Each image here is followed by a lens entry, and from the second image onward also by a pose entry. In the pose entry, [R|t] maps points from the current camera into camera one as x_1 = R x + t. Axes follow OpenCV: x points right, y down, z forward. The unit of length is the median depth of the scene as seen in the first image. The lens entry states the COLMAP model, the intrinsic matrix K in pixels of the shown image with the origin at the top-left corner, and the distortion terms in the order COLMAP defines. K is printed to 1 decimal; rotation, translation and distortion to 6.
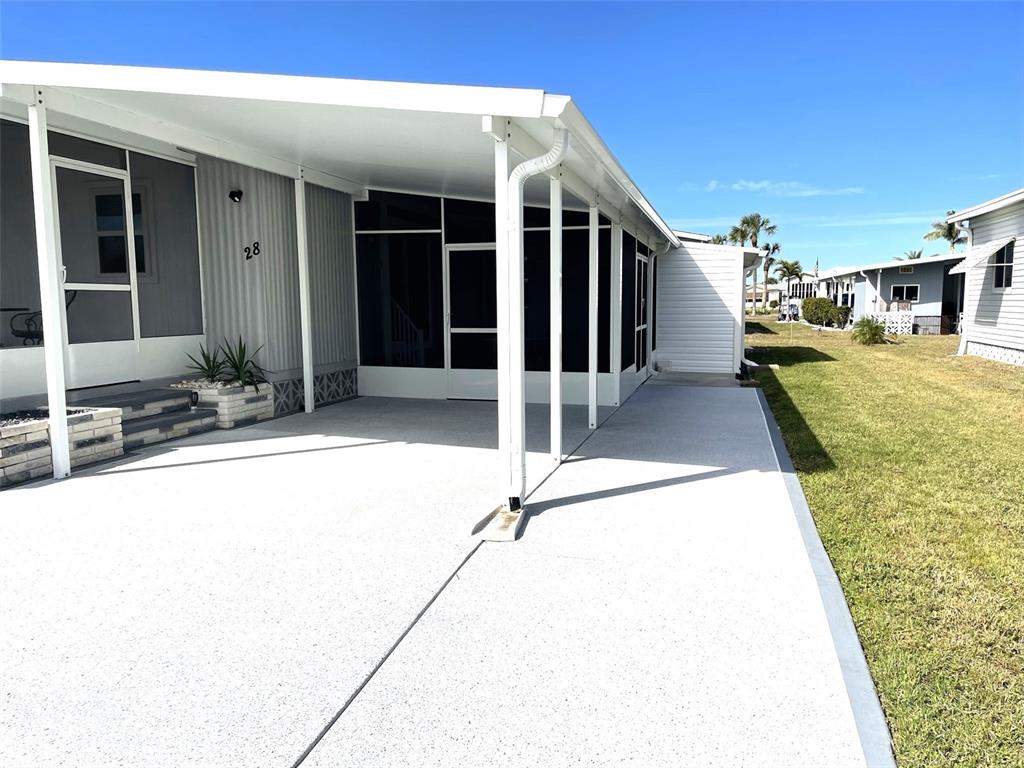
lens RADIAL K [[772.9, 0, 554.1], [0, 772.9, 387.0], [0, 0, 1]] dist [0.090937, -0.107942]
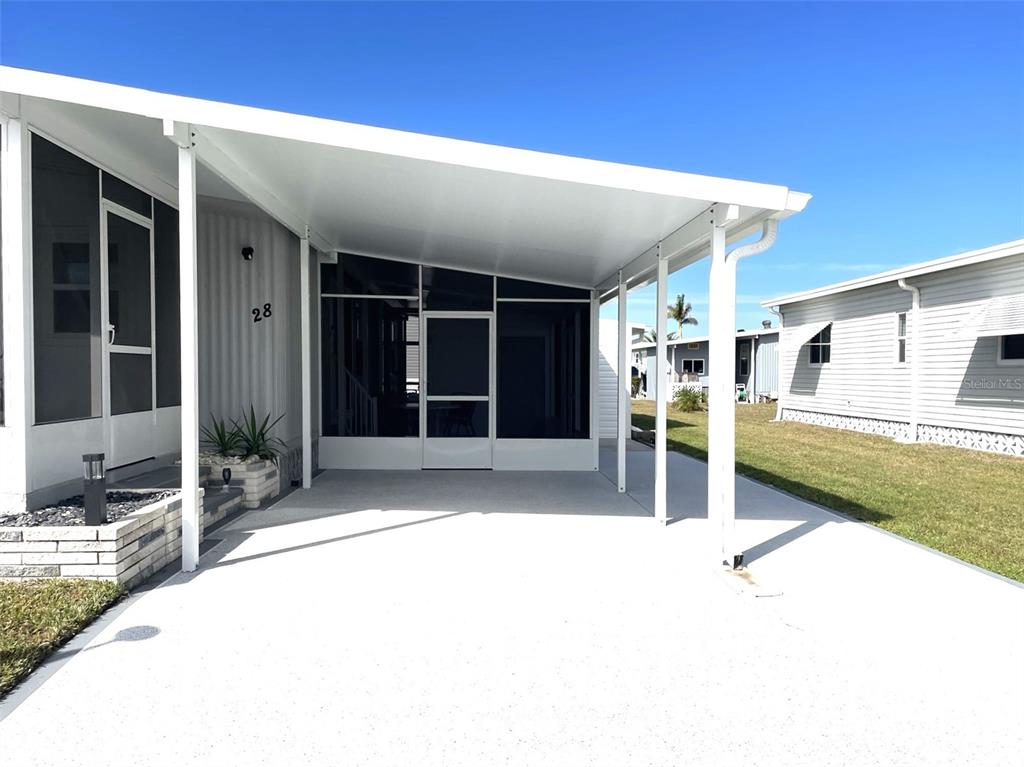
lens RADIAL K [[772.9, 0, 558.0], [0, 772.9, 393.1], [0, 0, 1]] dist [0.090937, -0.107942]
pose [[0.945778, 0.001605, 0.324810, -0.296594], [0.024353, 0.996823, -0.075839, -0.001653], [-0.323900, 0.079637, 0.942734, 0.026361]]
